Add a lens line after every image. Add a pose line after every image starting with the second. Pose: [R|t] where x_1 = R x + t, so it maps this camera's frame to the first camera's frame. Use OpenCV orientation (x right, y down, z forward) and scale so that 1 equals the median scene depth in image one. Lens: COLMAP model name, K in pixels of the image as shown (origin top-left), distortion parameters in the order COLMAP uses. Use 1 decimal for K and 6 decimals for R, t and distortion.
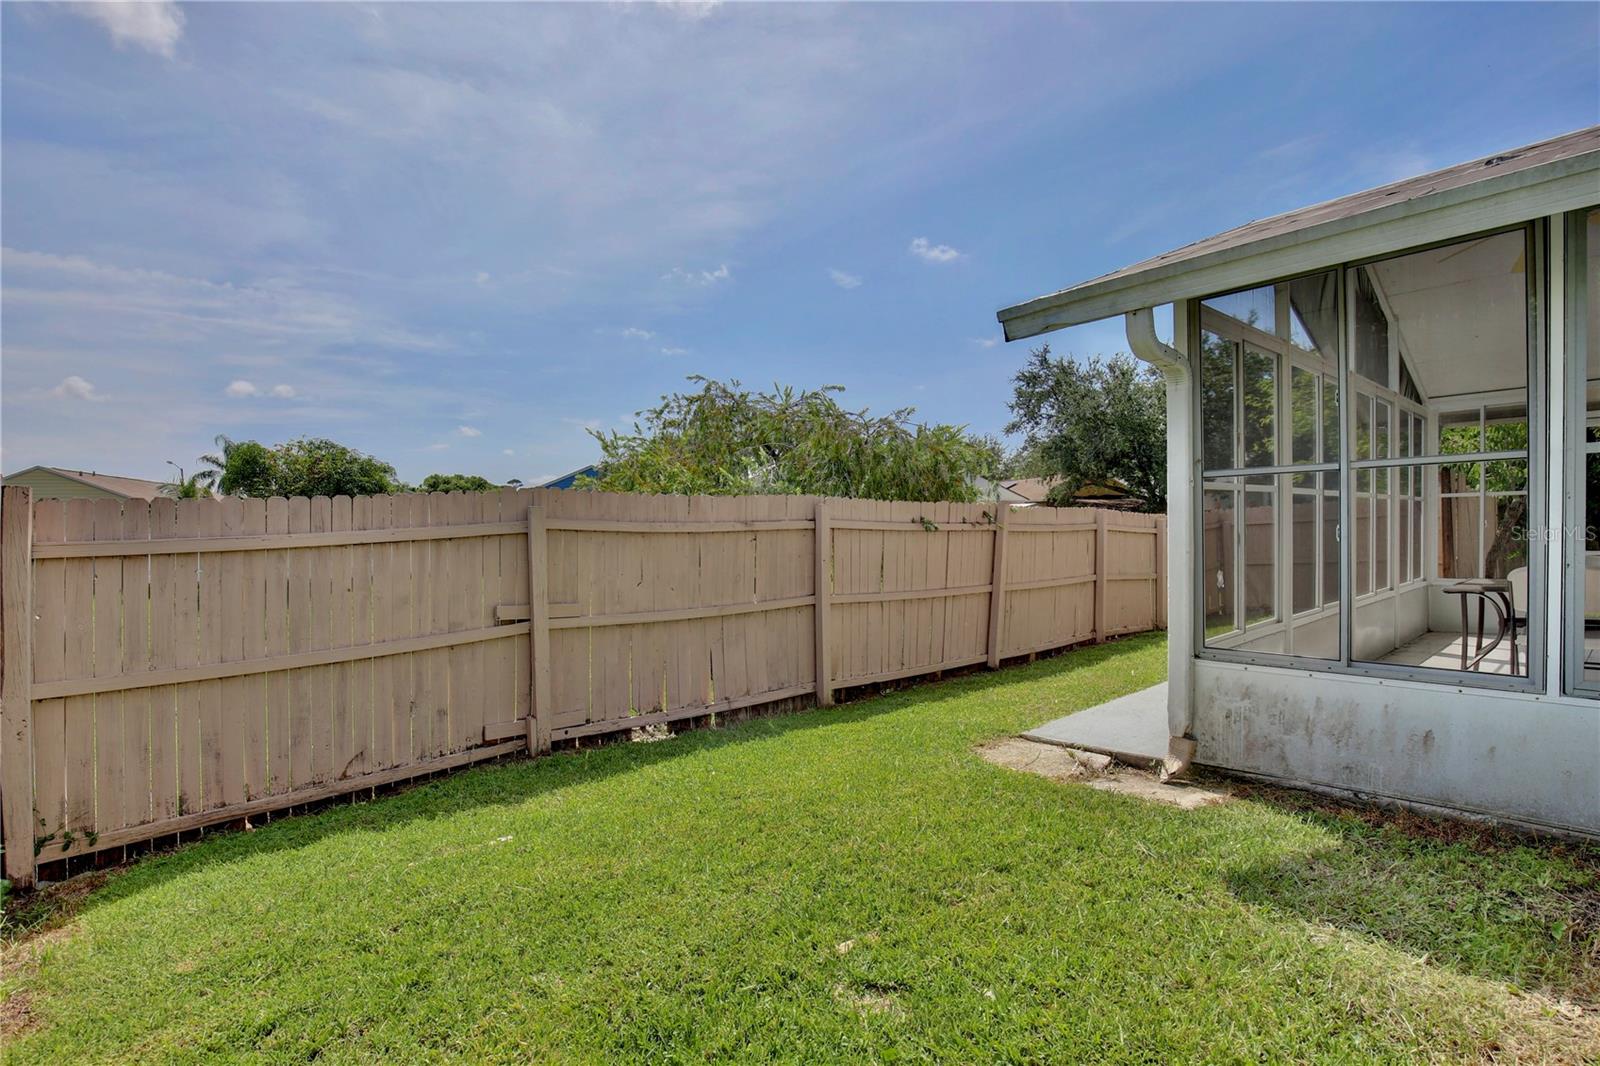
lens RADIAL K [[733.4, 0, 801.5], [0, 733.4, 540.6], [0, 0, 1]] dist [-0.000760, -0.000068]
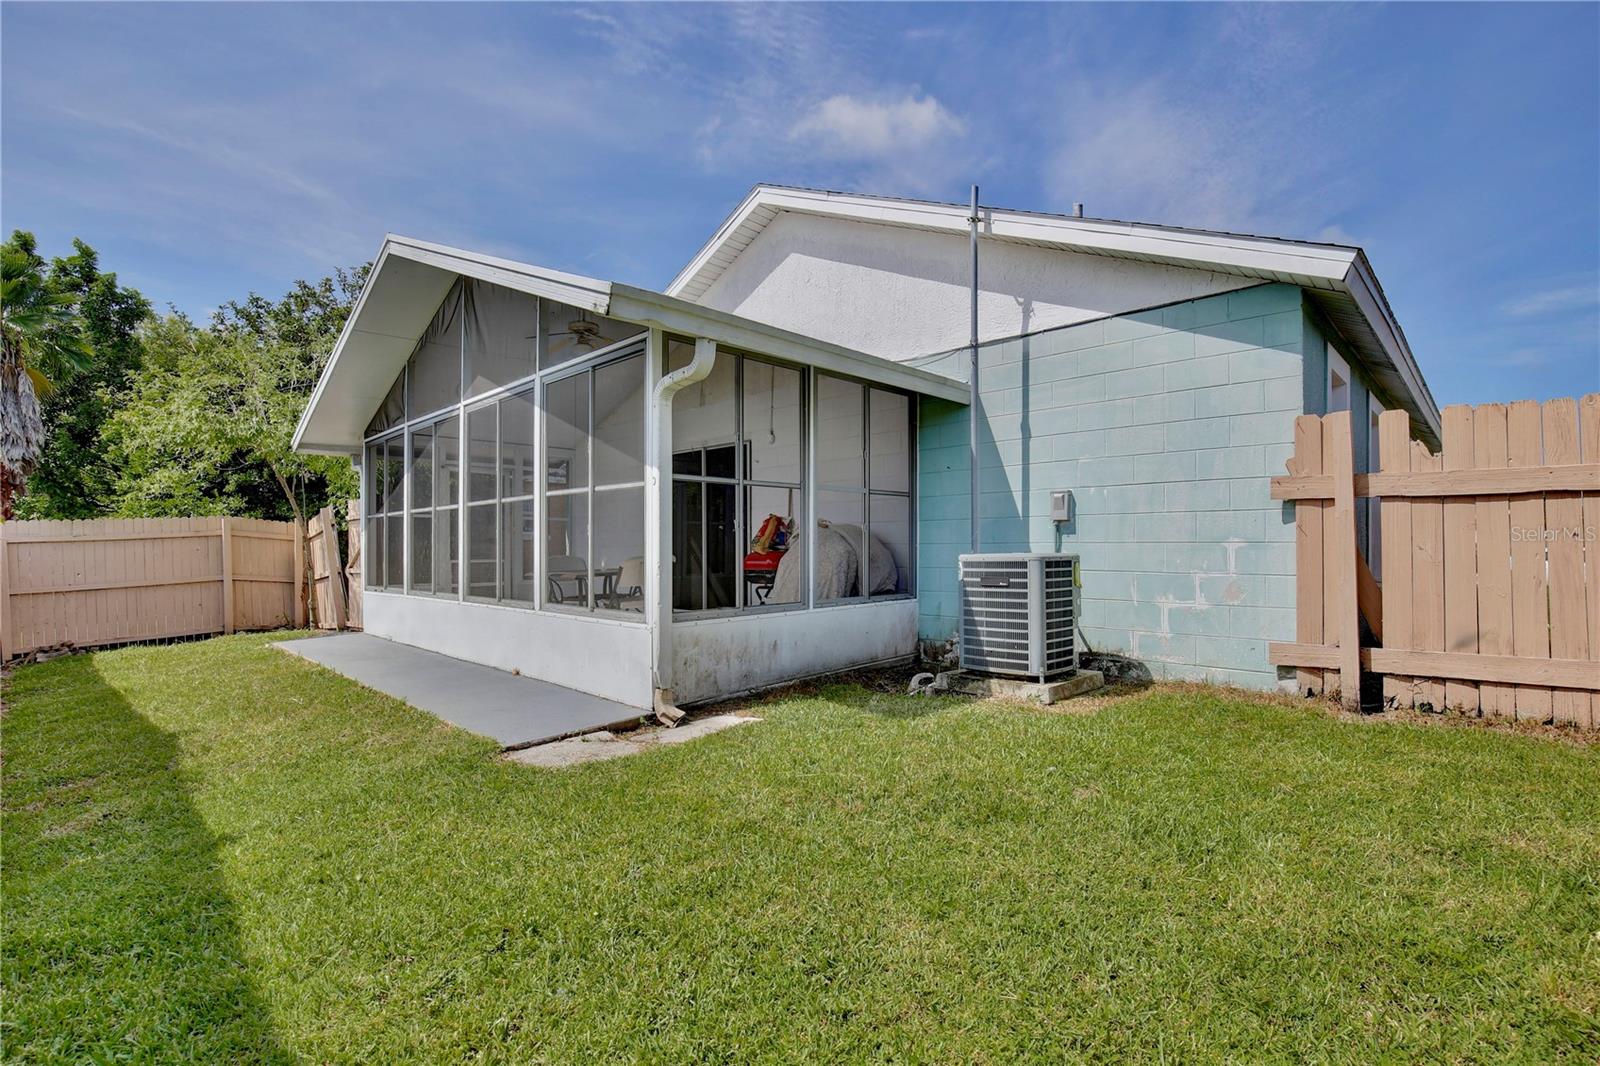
lens RADIAL K [[733.4, 0, 801.3], [0, 733.4, 536.1], [0, 0, 1]] dist [-0.000760, -0.000068]
pose [[-0.037829, 0.016548, 0.999147, -0.713703], [0.006300, 0.999847, -0.016321, 0.038064], [-0.999264, 0.005677, -0.037928, 0.834329]]
